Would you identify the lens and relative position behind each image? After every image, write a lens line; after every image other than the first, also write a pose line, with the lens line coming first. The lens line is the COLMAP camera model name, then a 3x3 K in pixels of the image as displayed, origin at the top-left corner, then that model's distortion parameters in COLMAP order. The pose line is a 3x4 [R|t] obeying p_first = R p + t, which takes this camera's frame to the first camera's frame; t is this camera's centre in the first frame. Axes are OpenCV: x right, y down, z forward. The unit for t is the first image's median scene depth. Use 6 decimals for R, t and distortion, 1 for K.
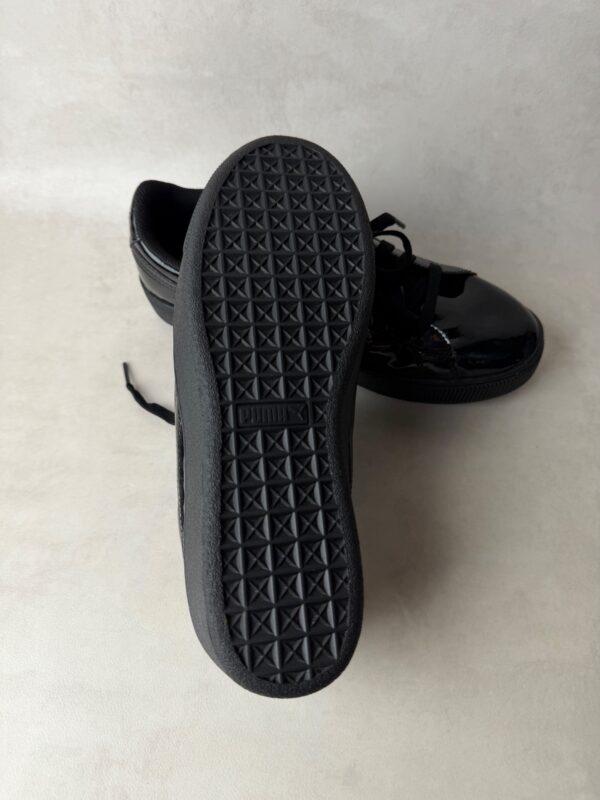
lens RADIAL K [[598.7, 0, 300.0], [0, 598.7, 400.0], [0, 0, 1]] dist [-0.044696, 0.028275]
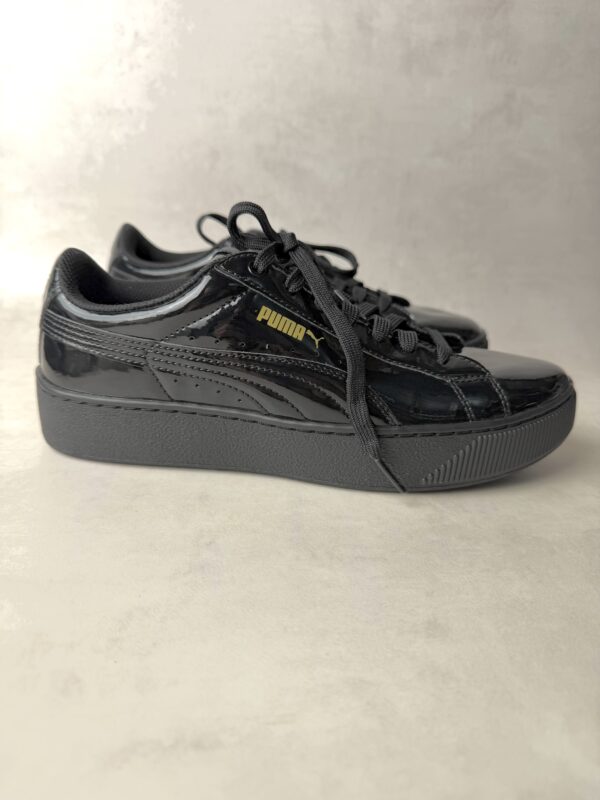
lens RADIAL K [[598.7, 0, 300.0], [0, 598.7, 400.0], [0, 0, 1]] dist [-0.044696, 0.028275]
pose [[0.980594, 0.017782, 0.195240, -0.151894], [0.109956, 0.774609, -0.622809, 0.642007], [-0.162309, 0.632191, 0.757622, 0.271709]]
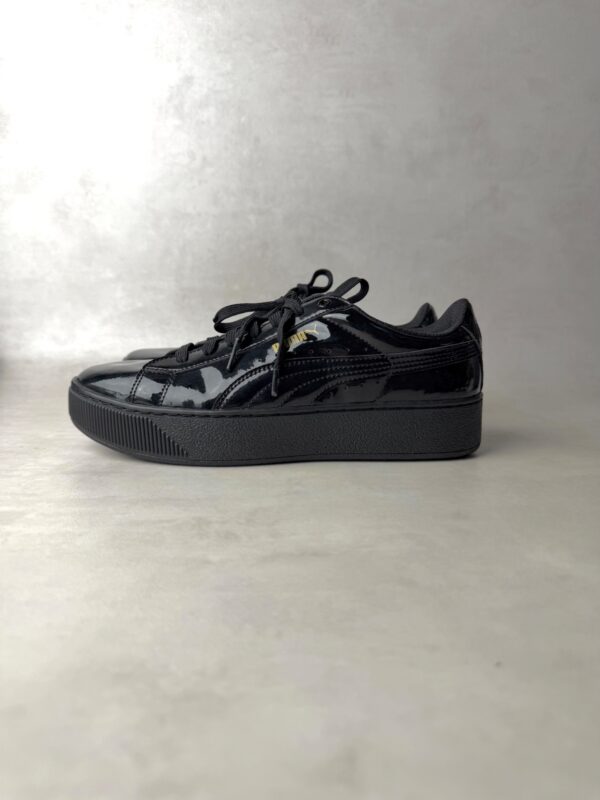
lens RADIAL K [[581.7, 0, 300.0], [0, 581.7, 400.0], [0, 0, 1]] dist [0.129807, -0.300421]
pose [[0.986642, 0.010217, 0.162583, -0.259905], [0.115221, 0.661761, -0.740808, 0.926476], [-0.115160, 0.749645, 0.651744, 0.185226]]
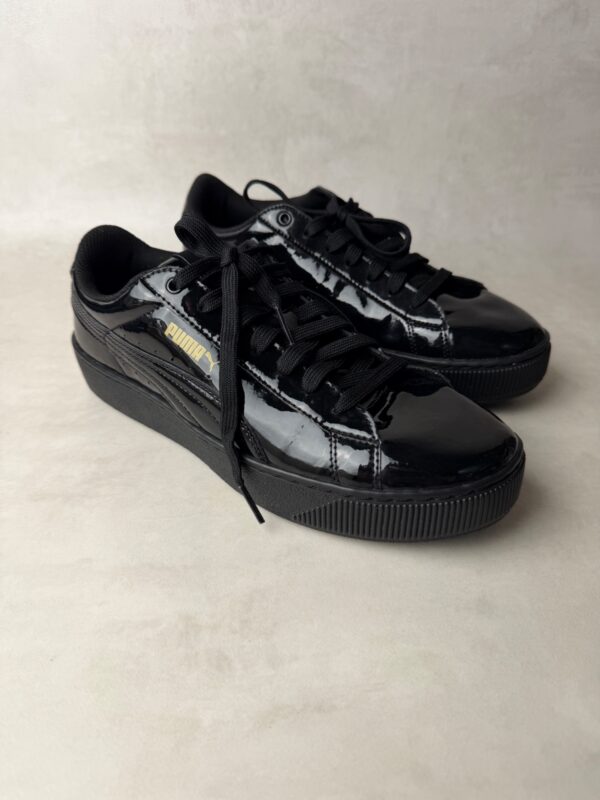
lens RADIAL K [[598.7, 0, 300.0], [0, 598.7, 400.0], [0, 0, 1]] dist [-0.044696, 0.028275]
pose [[0.987732, -0.048738, 0.148359, -0.226364], [0.105440, 0.908932, -0.403392, 0.525967], [-0.115187, 0.414086, 0.902920, 0.090737]]
